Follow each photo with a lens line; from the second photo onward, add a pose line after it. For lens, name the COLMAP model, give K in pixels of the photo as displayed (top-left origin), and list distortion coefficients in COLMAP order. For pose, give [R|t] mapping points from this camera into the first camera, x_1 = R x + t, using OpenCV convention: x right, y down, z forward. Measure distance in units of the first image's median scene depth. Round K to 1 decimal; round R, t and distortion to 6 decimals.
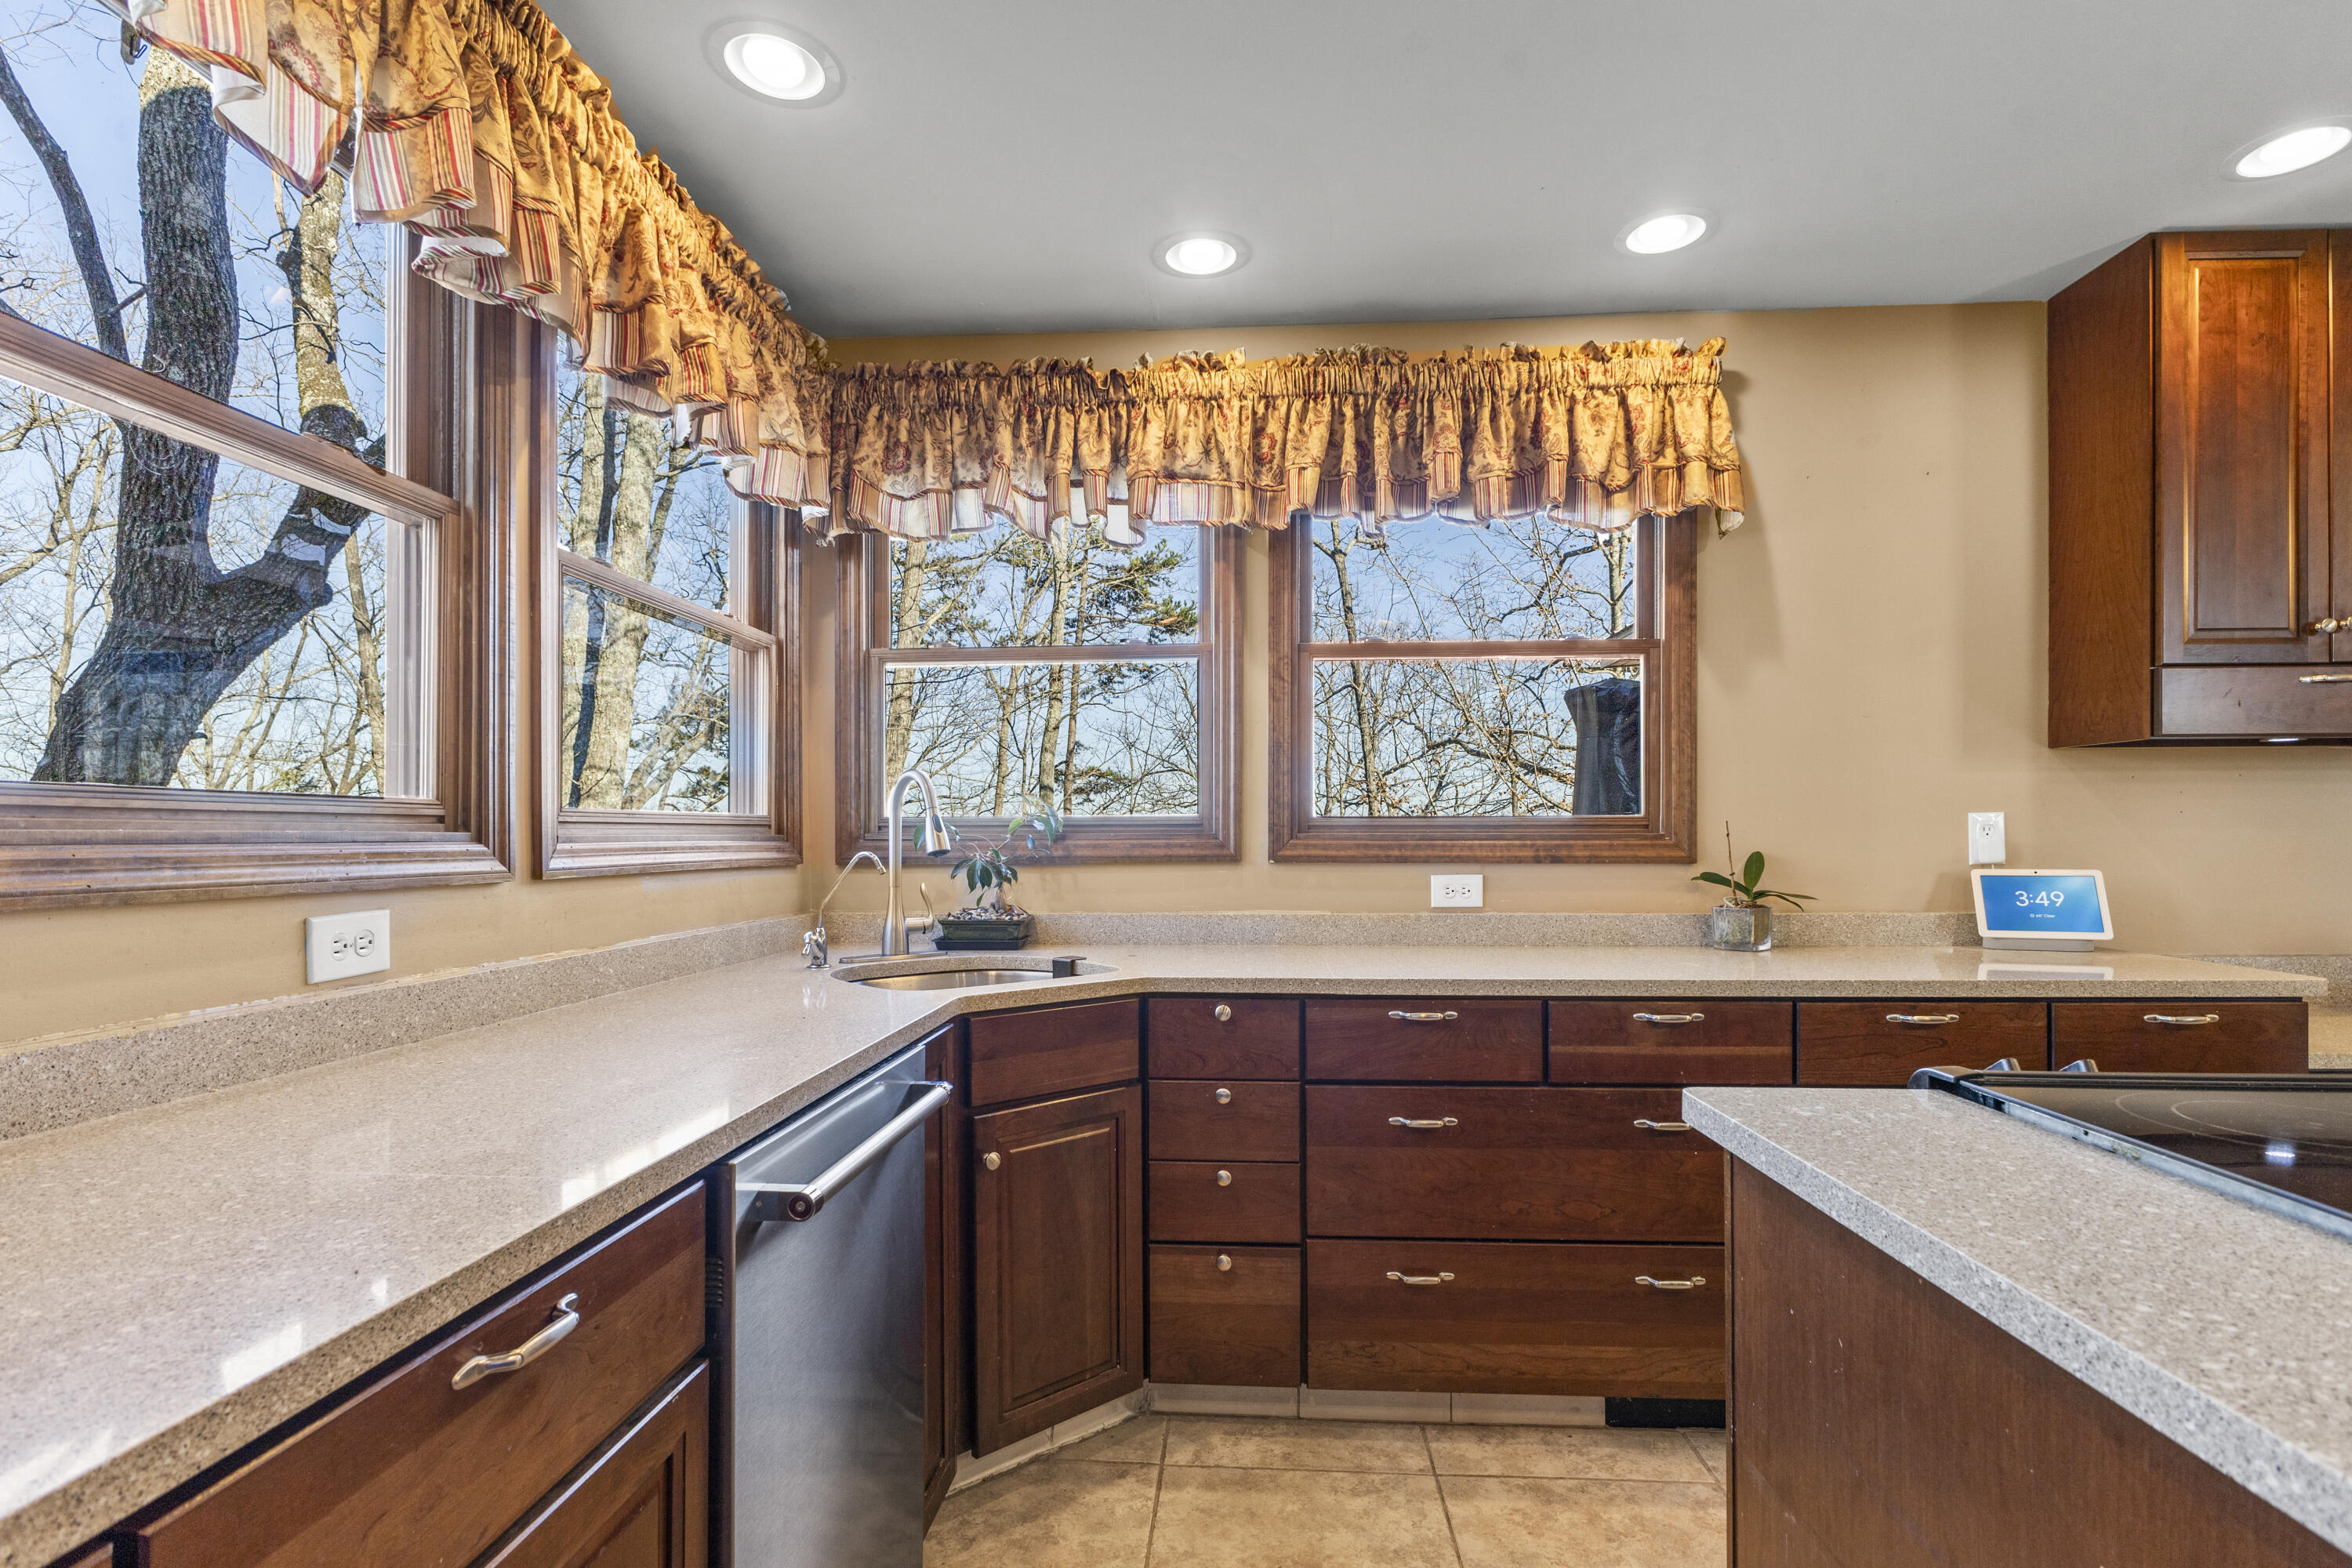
lens RADIAL K [[1122.6, 0, 1162.2], [0, 1122.6, 838.8], [0, 0, 1]] dist [0.004935, -0.003254]
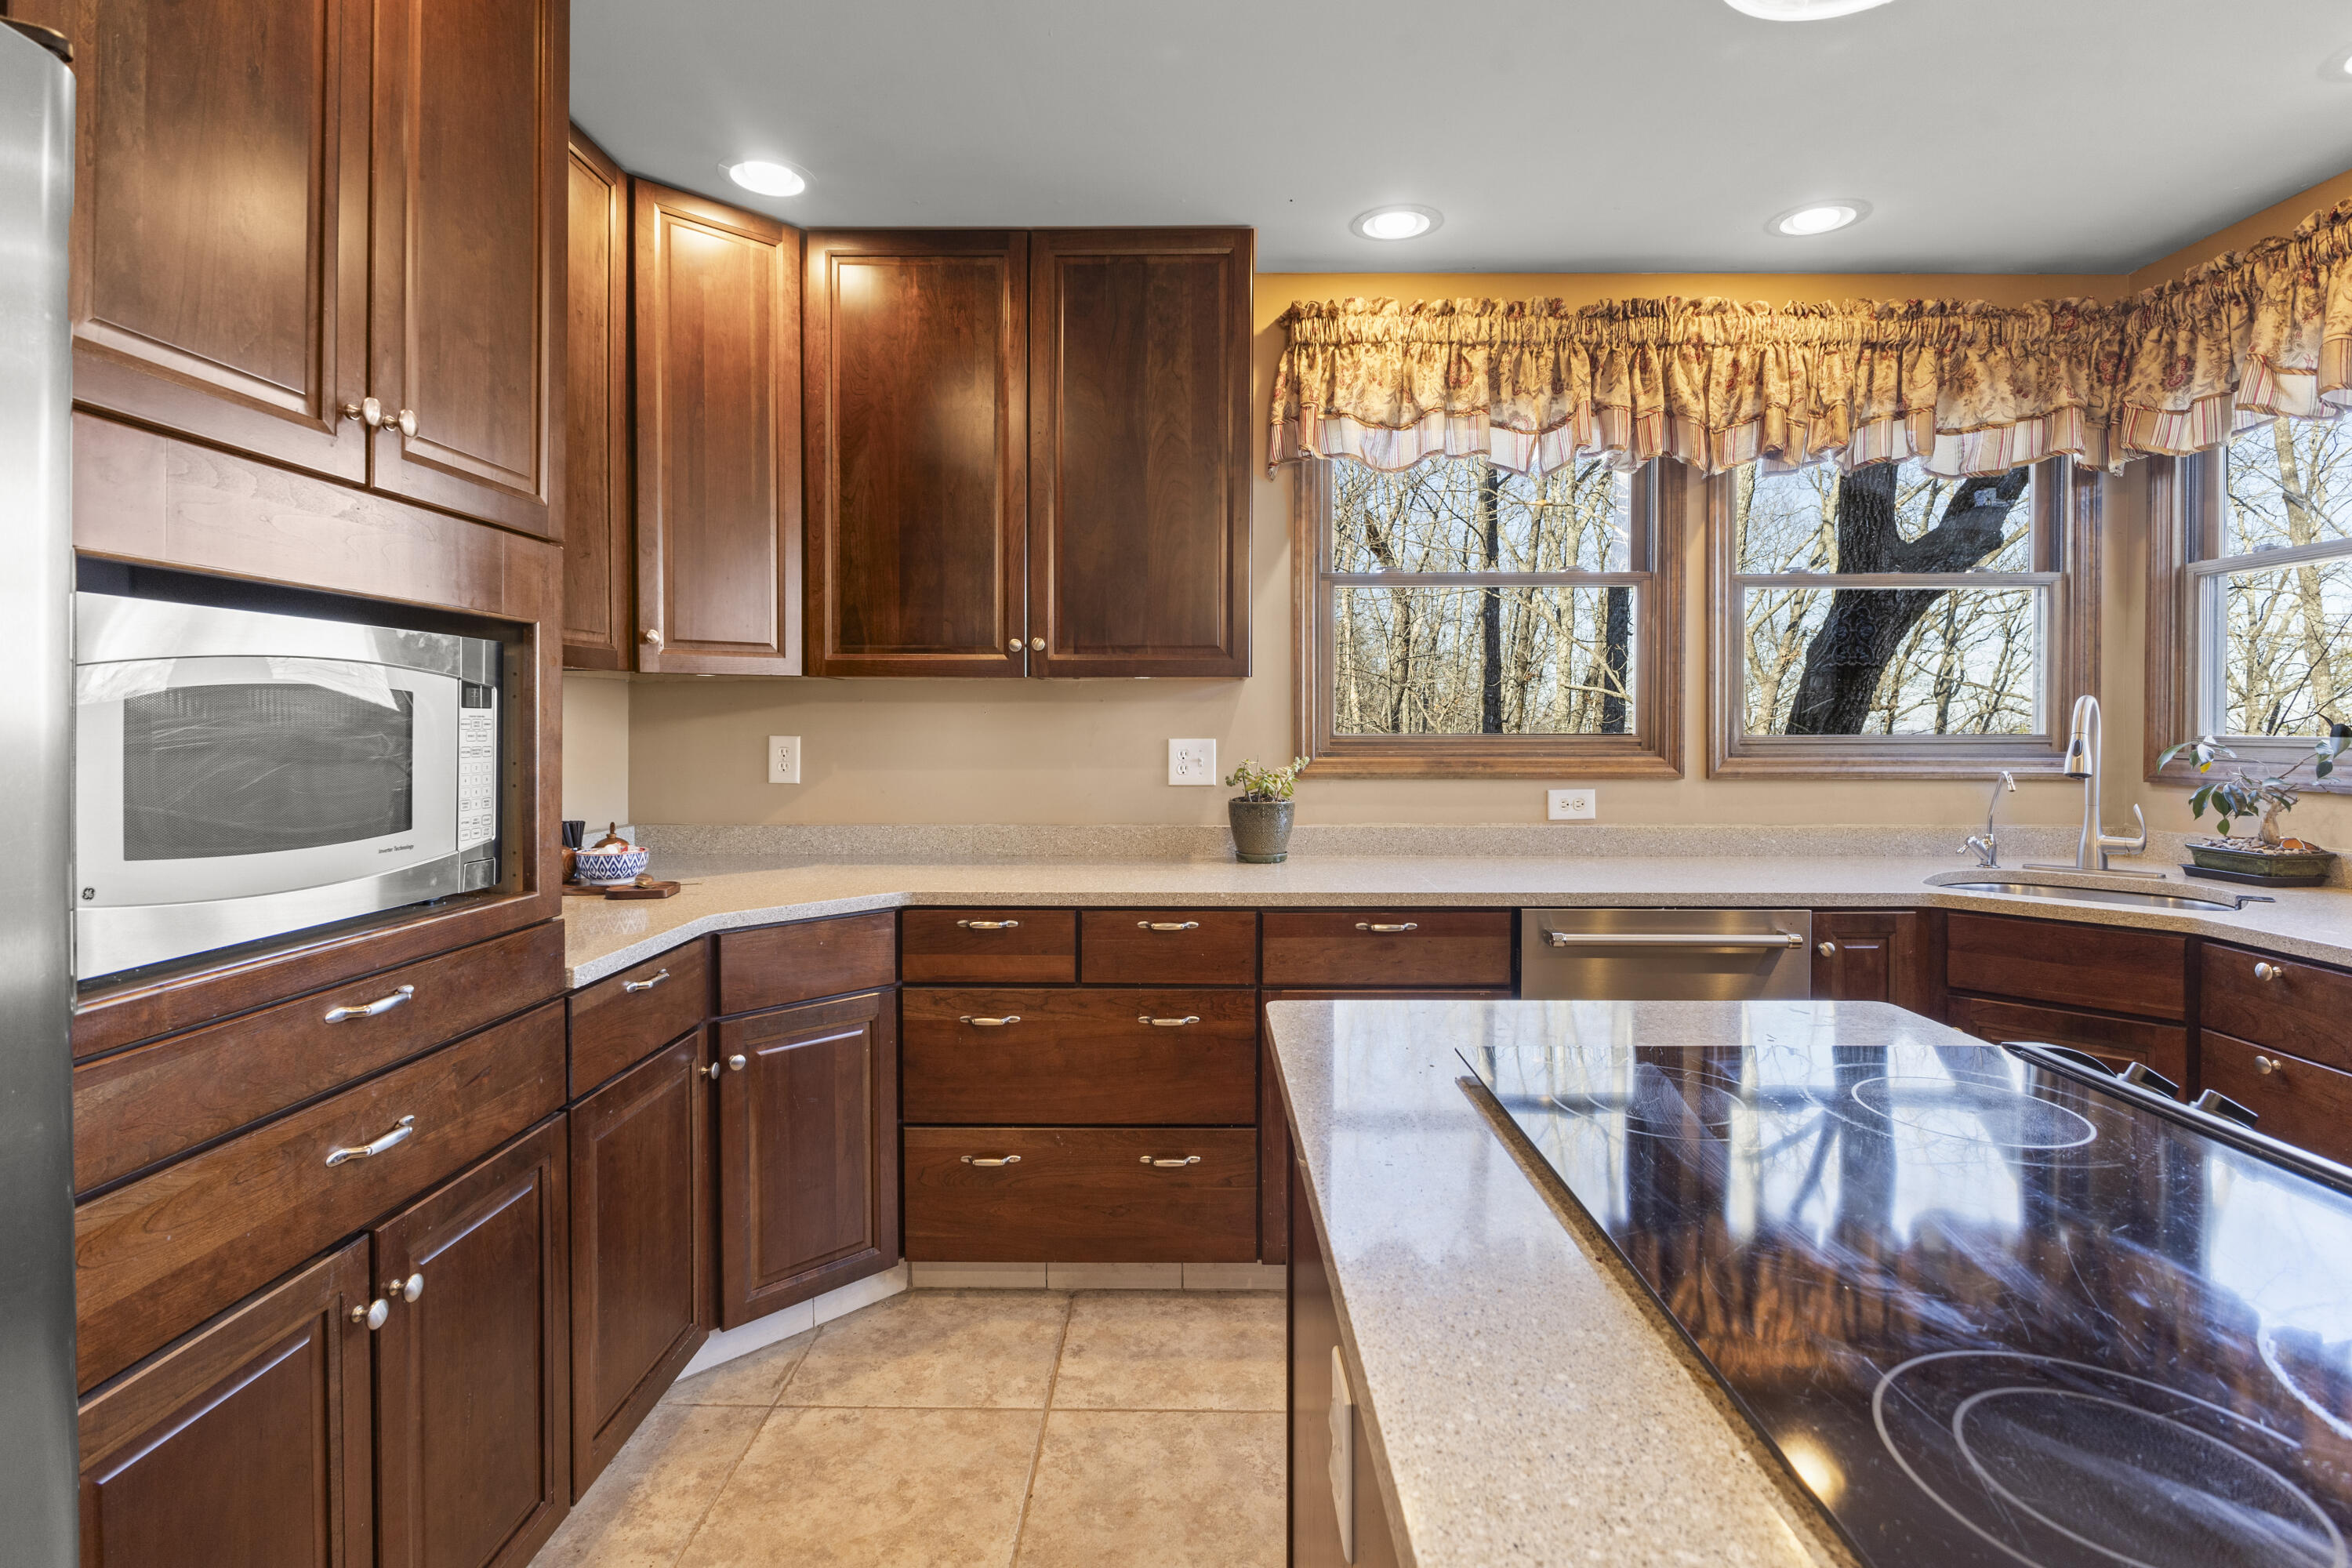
lens RADIAL K [[1122.6, 0, 1179.4], [0, 1122.6, 728.7], [0, 0, 1]] dist [0.004935, -0.003254]
pose [[0.055378, 0.008881, -0.998426, 0.722083], [-0.002905, 0.999958, 0.008733, -0.034636], [0.998461, 0.002416, 0.055401, 0.077269]]
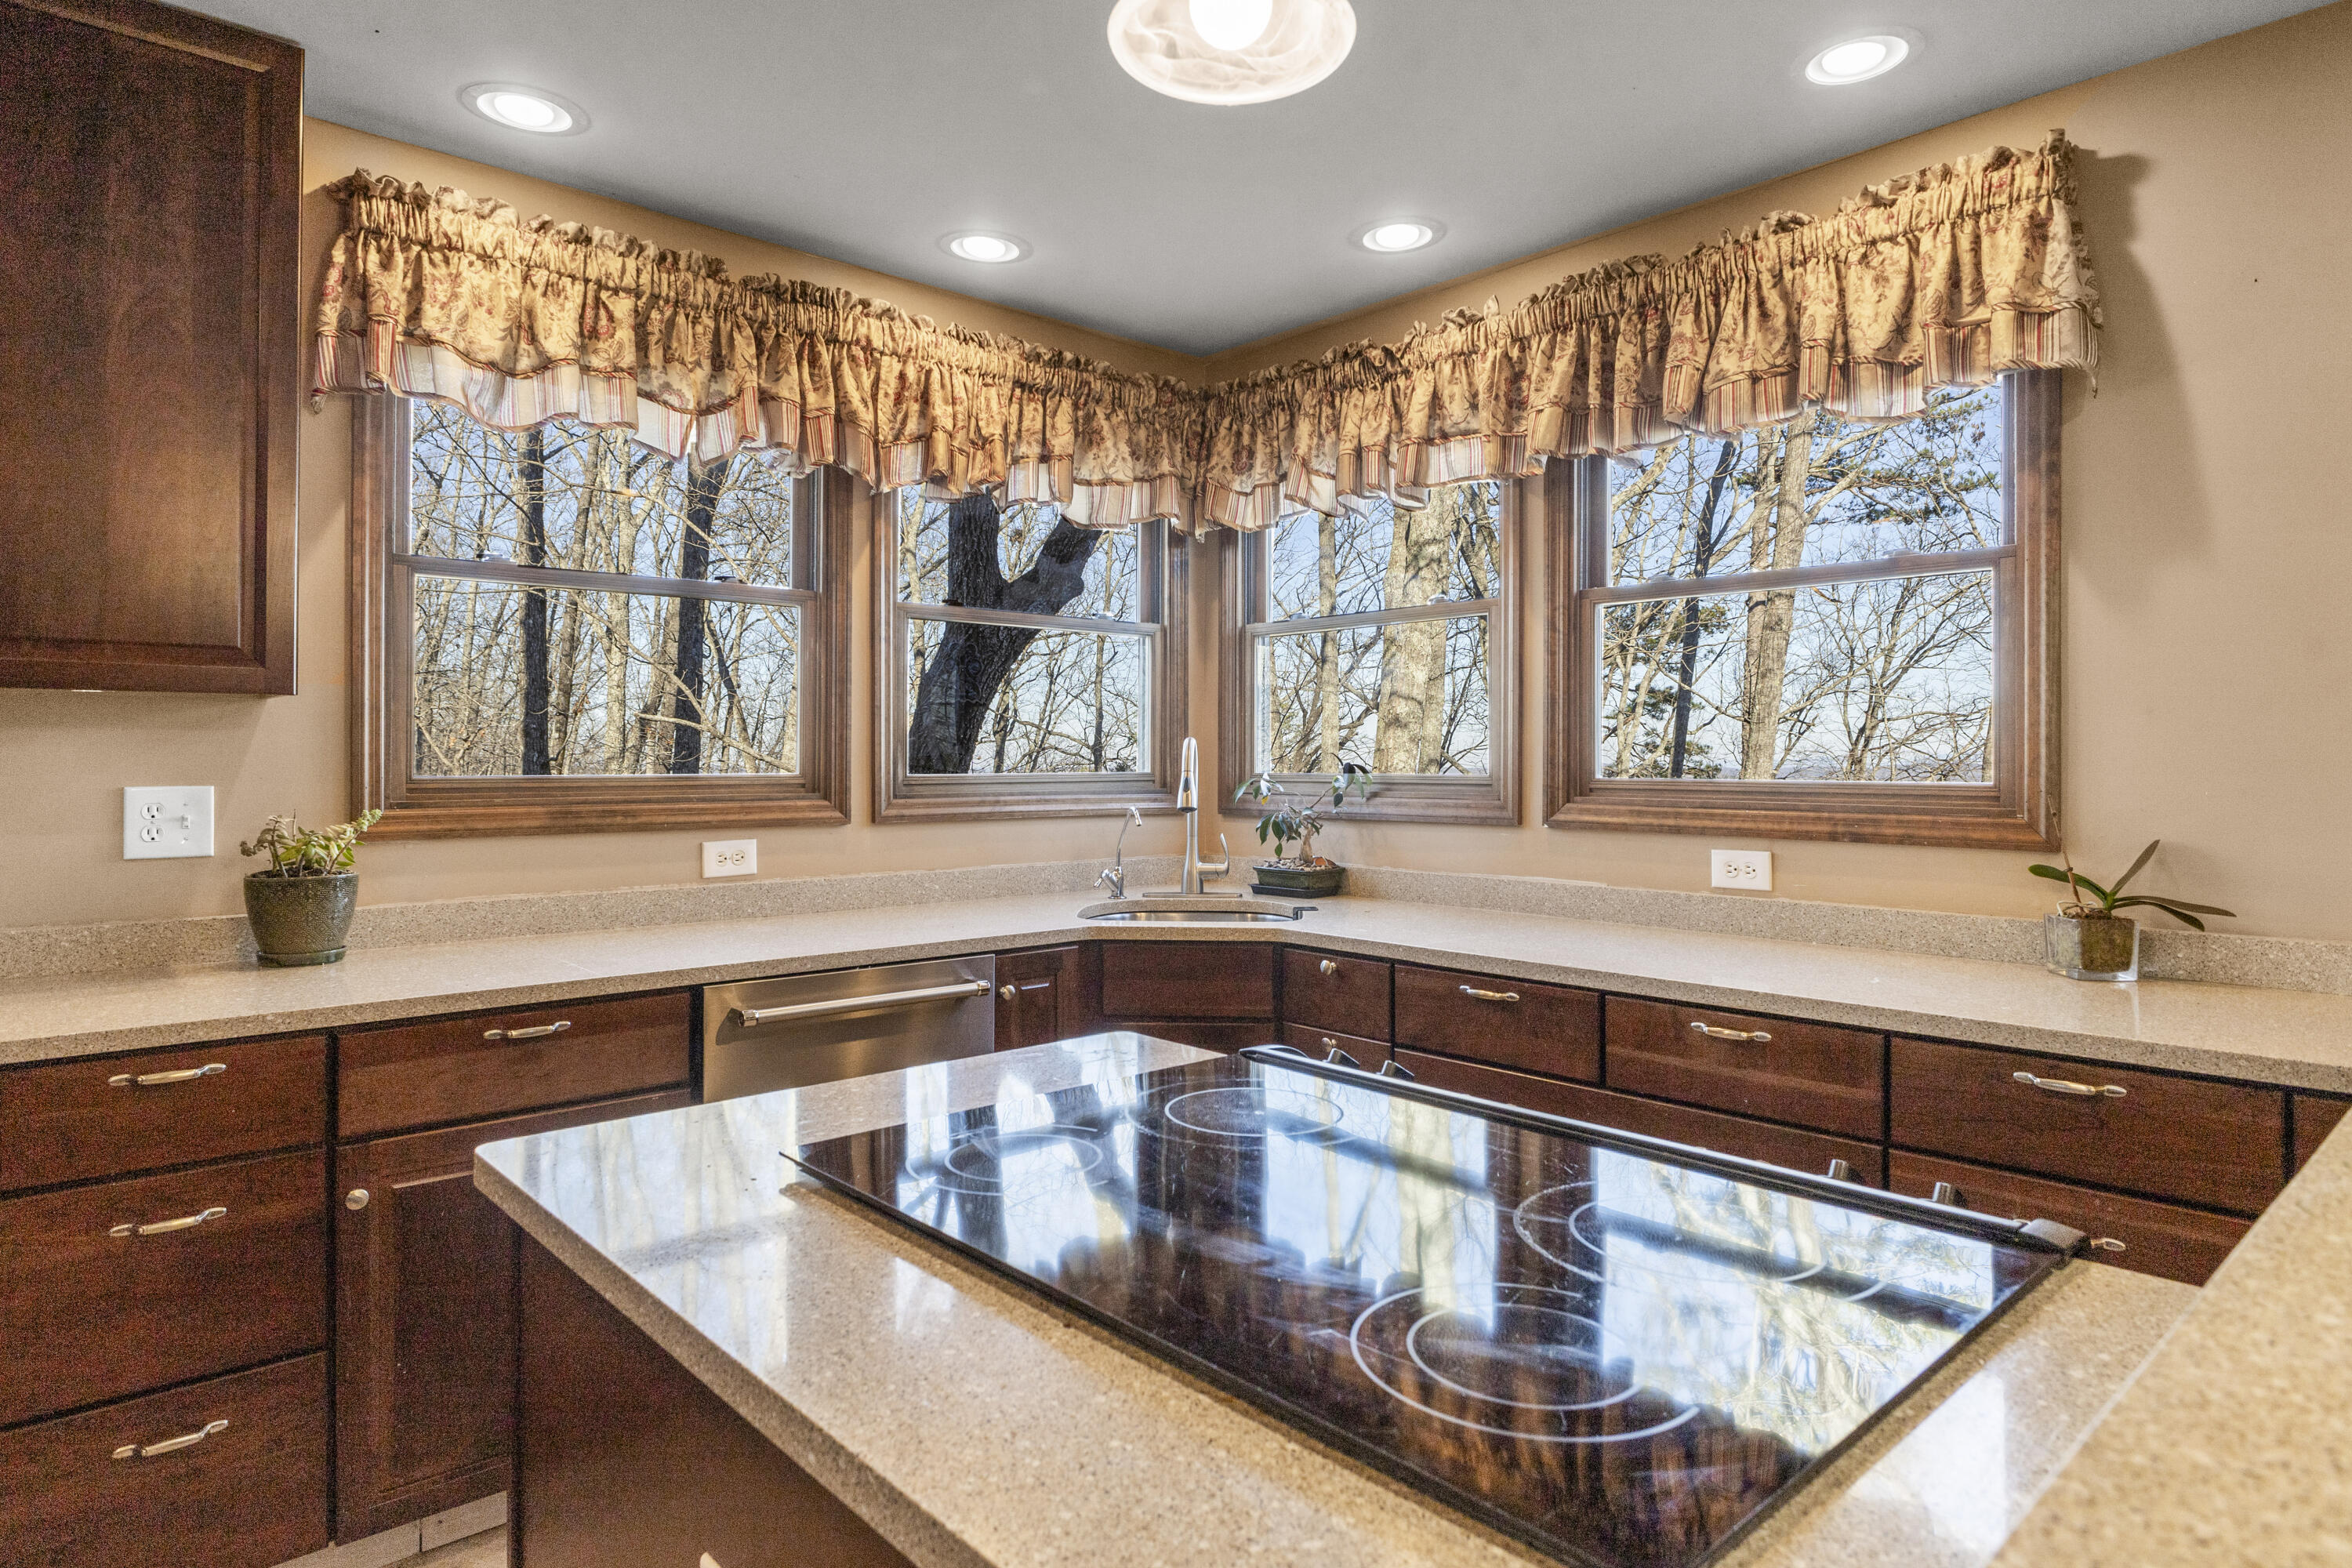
lens RADIAL K [[1348.3, 0, 1175.1], [0, 1348.3, 741.5], [0, 0, 1]] dist [0.024021, -0.011138]
pose [[0.712601, -0.006323, -0.701541, 0.693436], [-0.004815, 0.999892, -0.013904, -0.034728], [0.701553, 0.013286, 0.712493, -0.019174]]
